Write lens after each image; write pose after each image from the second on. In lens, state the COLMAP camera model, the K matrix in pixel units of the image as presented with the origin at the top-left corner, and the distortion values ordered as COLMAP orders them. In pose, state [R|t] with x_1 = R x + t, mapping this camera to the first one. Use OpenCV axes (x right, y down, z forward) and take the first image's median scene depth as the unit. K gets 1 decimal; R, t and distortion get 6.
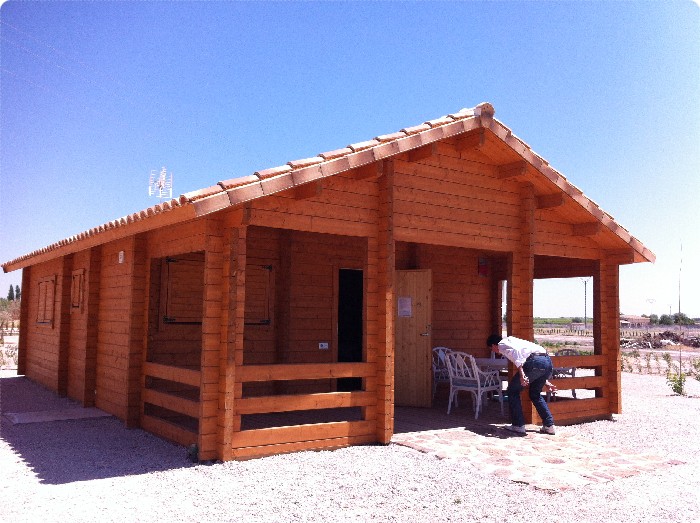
lens RADIAL K [[665.4, 0, 361.1], [0, 665.4, 264.0], [0, 0, 1]] dist [0.111515, -0.325816]
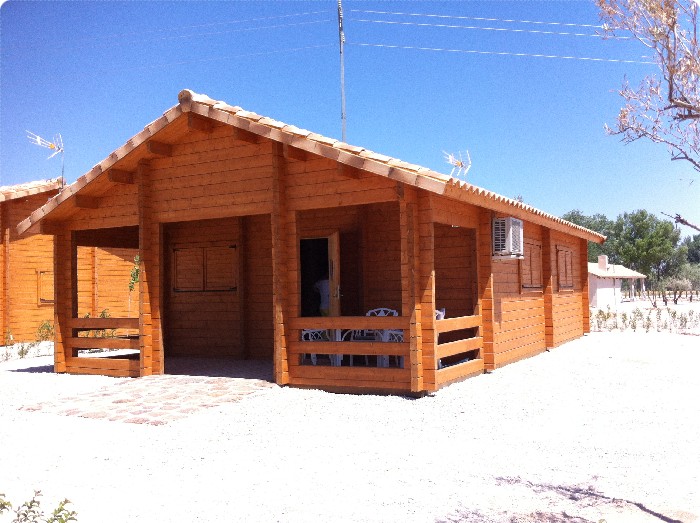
lens RADIAL K [[665.4, 0, 361.1], [0, 665.4, 264.0], [0, 0, 1]] dist [0.111515, -0.325816]
pose [[0.445072, -0.059765, -0.893498, 1.234992], [0.105032, 0.994368, -0.014194, 0.091016], [0.889314, -0.087528, 0.448842, 0.694401]]
